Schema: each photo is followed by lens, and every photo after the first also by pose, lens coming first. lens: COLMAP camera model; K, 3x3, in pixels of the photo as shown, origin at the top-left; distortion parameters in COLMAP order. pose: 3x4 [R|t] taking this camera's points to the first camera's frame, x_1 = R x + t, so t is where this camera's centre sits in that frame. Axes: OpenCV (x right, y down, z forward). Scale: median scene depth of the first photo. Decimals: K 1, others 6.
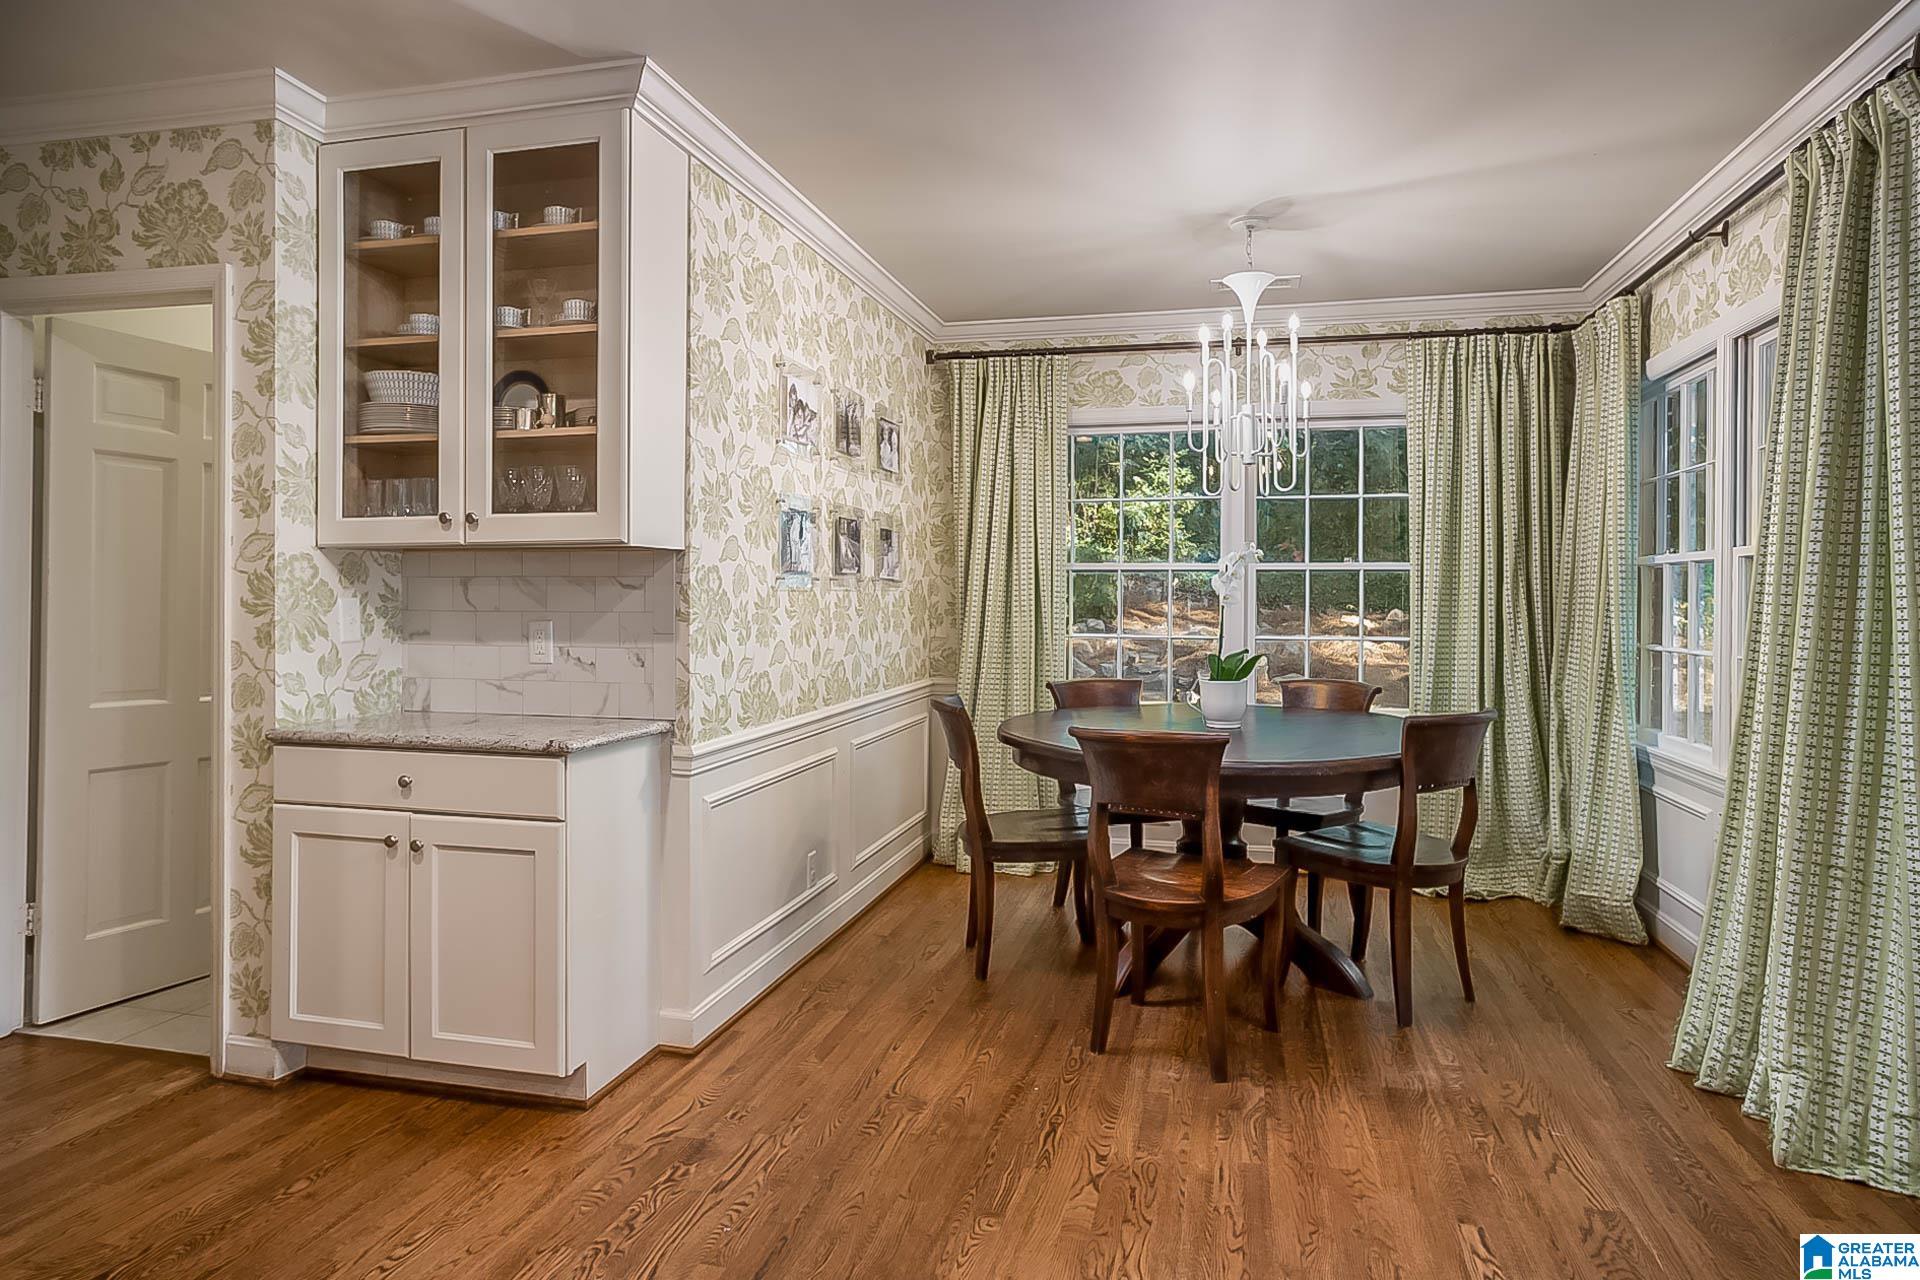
lens RADIAL K [[1158.2, 0, 960.0], [0, 1158.2, 640.0], [0, 0, 1]] dist [-0.002014, 0.000853]
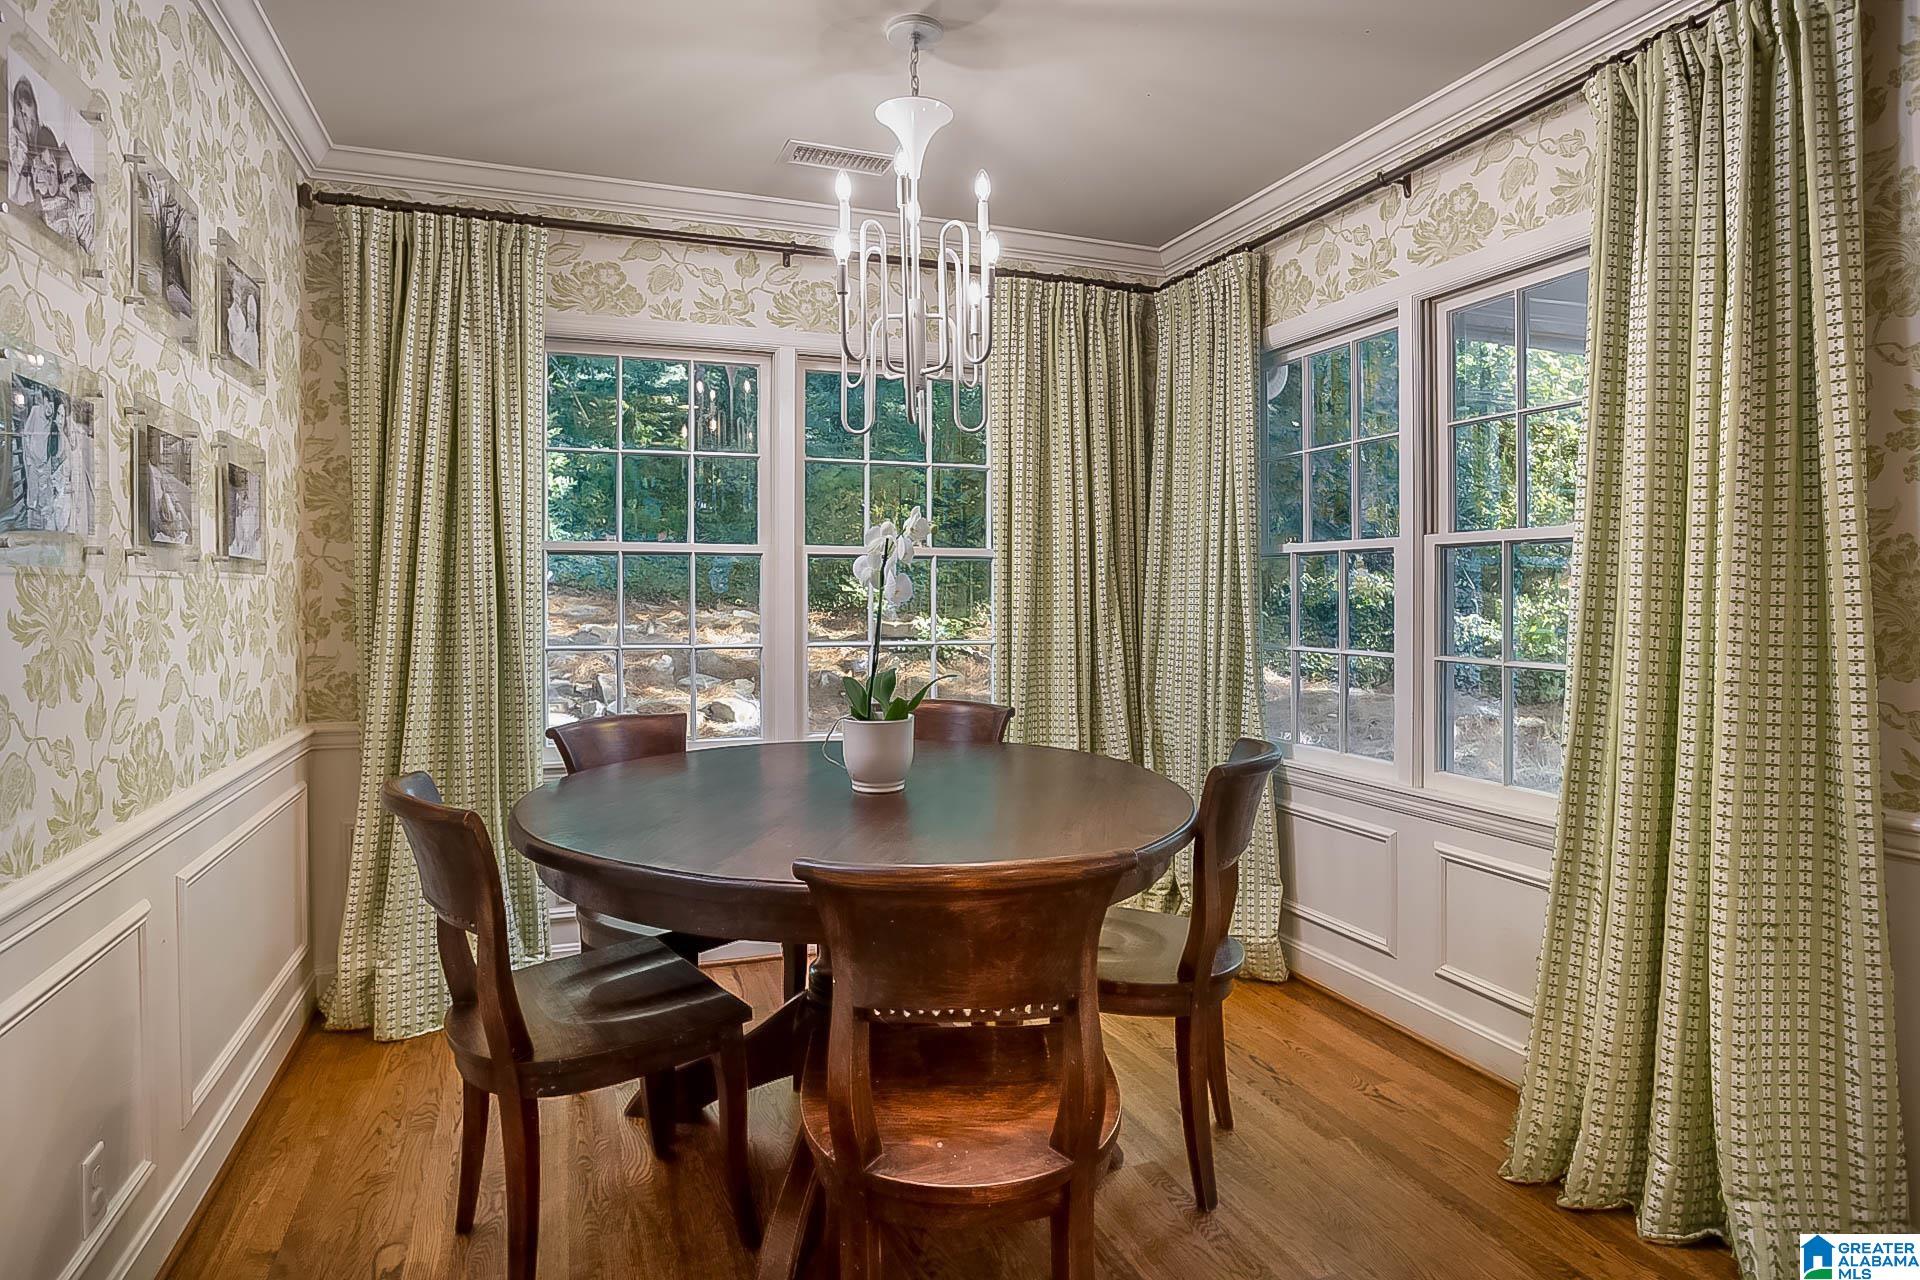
lens RADIAL K [[1110.3, 0, 992.5], [0, 1110.3, 620.5], [0, 0, 1]] dist [-0.074520, 0.041759]
pose [[0.821119, -0.015132, 0.570556, -0.063200], [0.020969, 0.999773, -0.003662, -0.013826], [-0.570372, 0.014971, 0.821250, 0.376804]]
